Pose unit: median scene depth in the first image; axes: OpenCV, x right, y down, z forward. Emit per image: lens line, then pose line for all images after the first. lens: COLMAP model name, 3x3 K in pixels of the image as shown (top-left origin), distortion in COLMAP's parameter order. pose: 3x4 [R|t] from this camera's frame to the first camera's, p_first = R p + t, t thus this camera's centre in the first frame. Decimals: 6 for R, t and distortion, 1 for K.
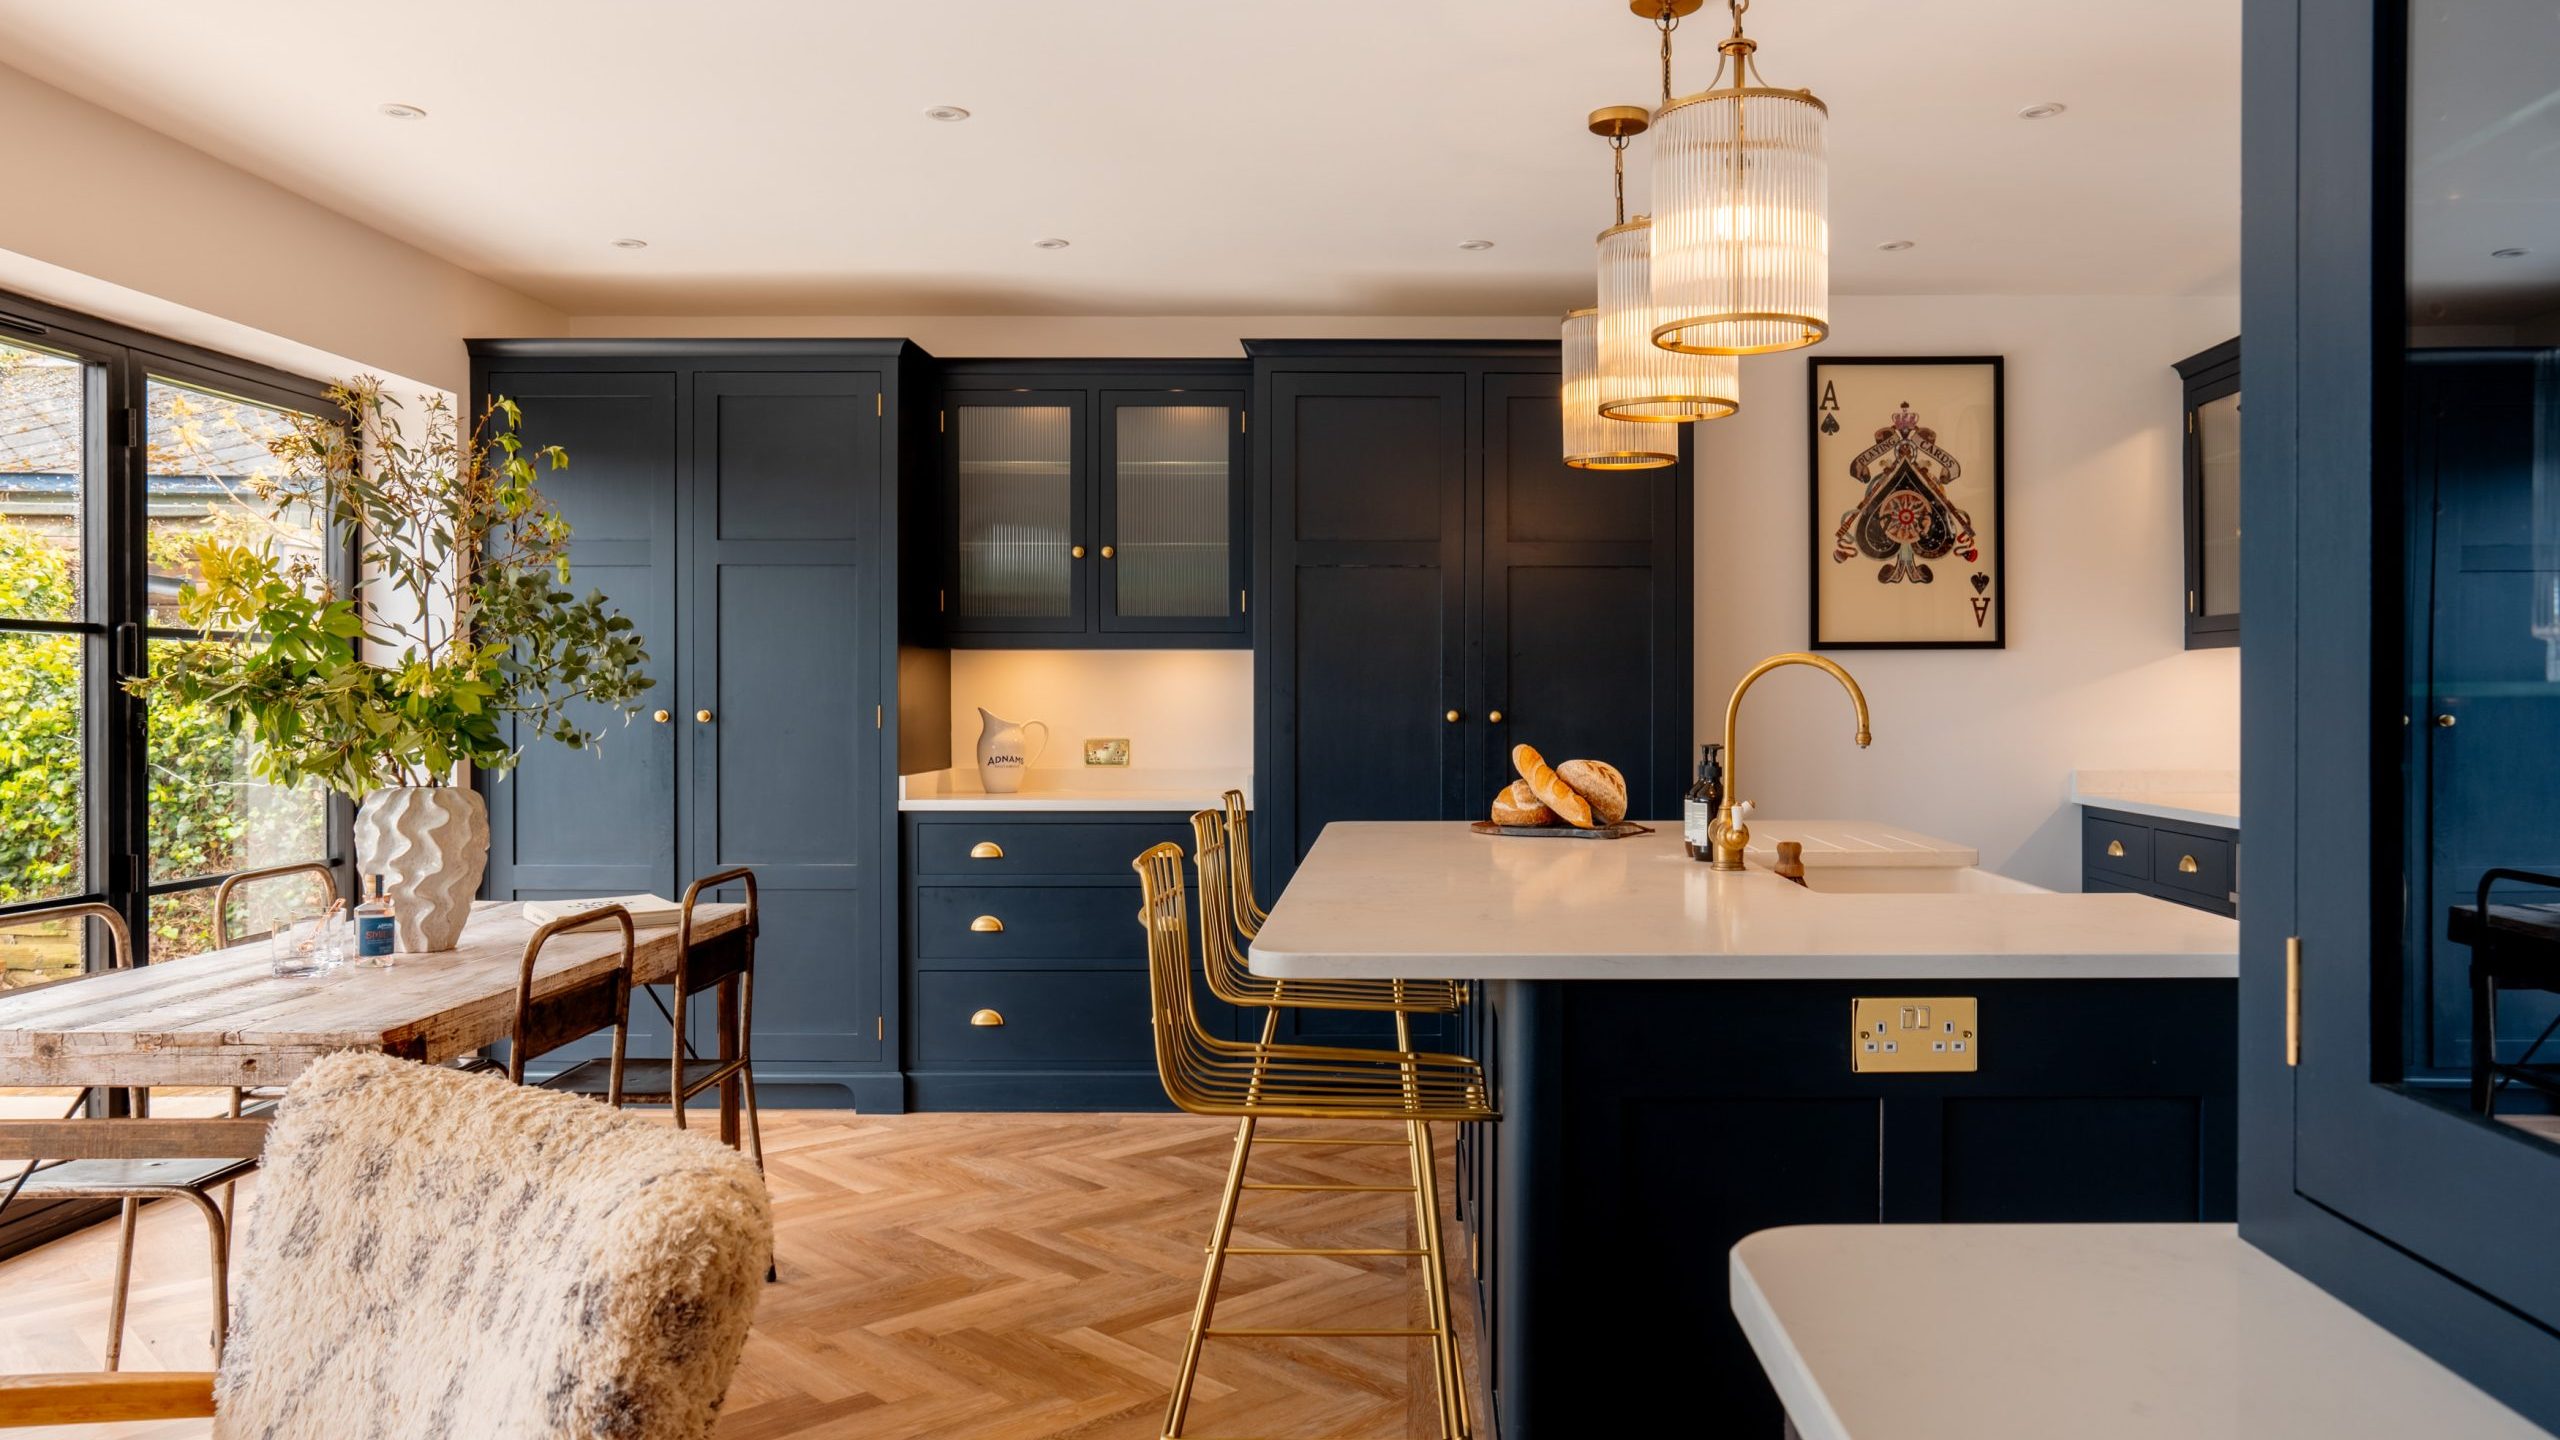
lens RADIAL K [[1817.7, 0, 1380.9], [0, 1817.7, 659.1], [0, 0, 1]] dist [-0.033684, 0.030669]
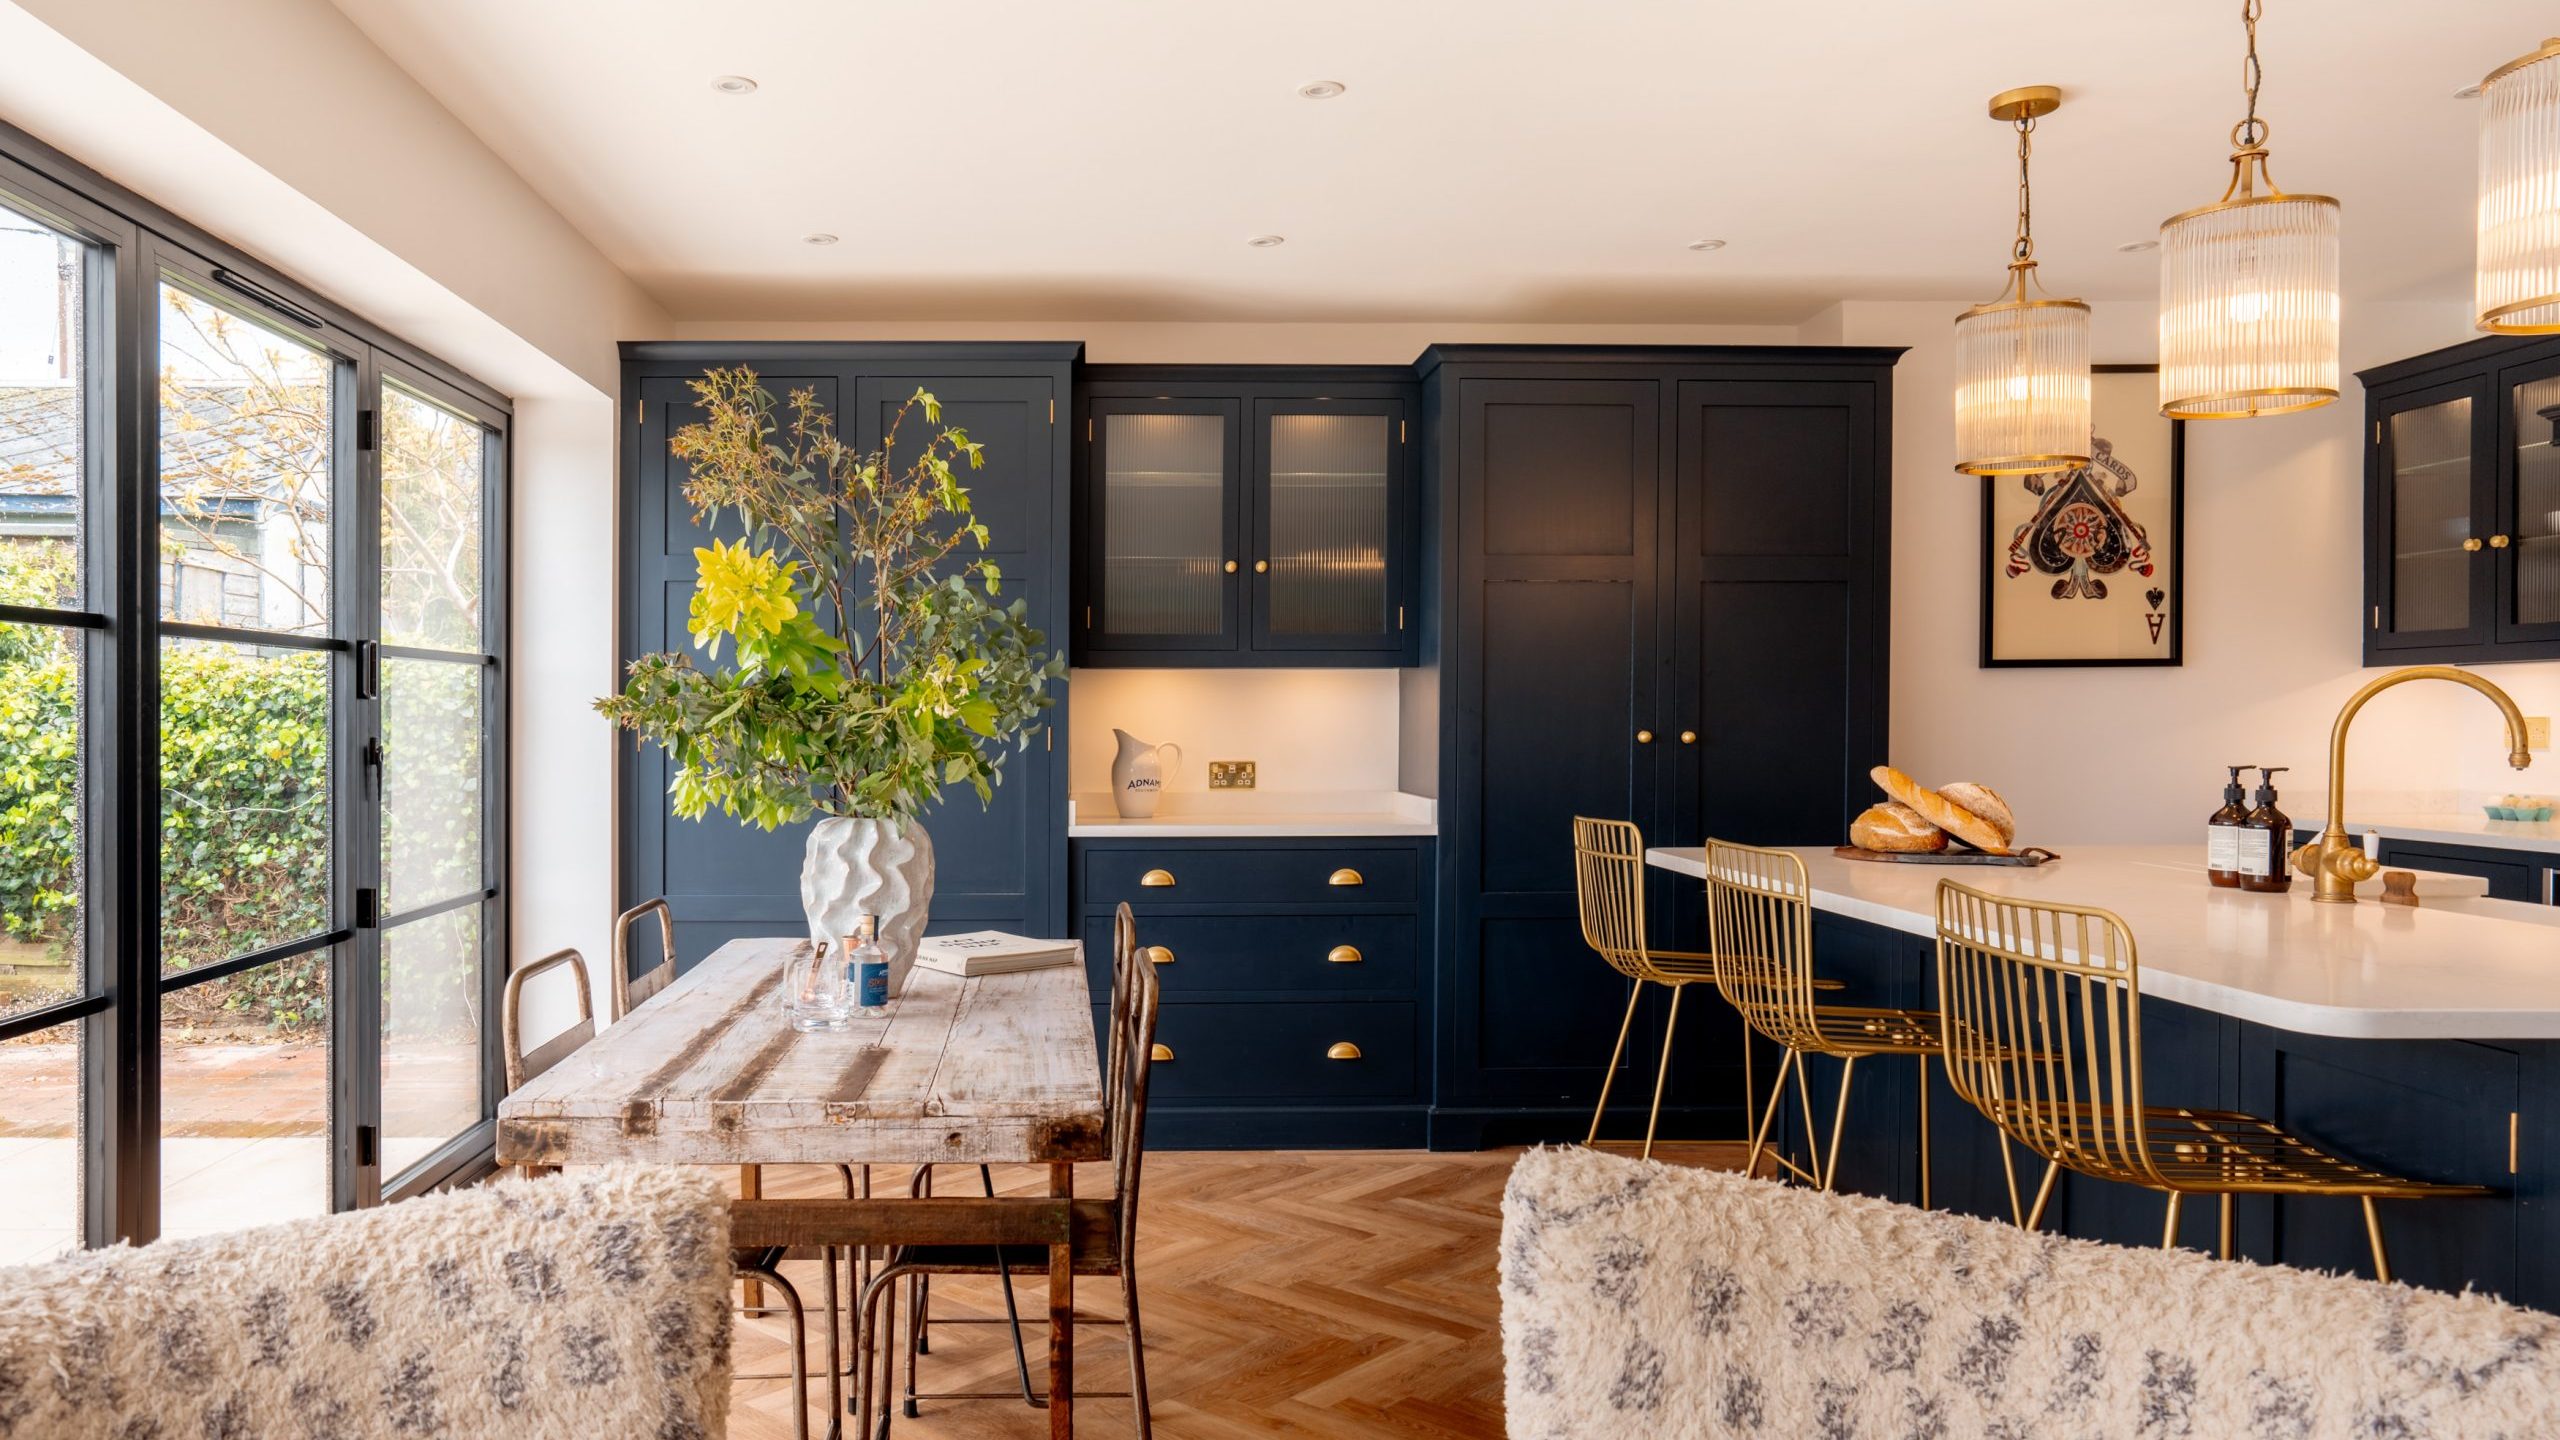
lens RADIAL K [[1797.4, 0, 1184.8], [0, 1797.4, 688.7], [0, 0, 1]] dist [-0.048234, 0.055244]
pose [[0.999945, -0.001690, 0.010354, -0.201441], [0.001644, 0.999989, 0.004456, 0.001257], [-0.010361, -0.004439, 0.999936, 0.050479]]
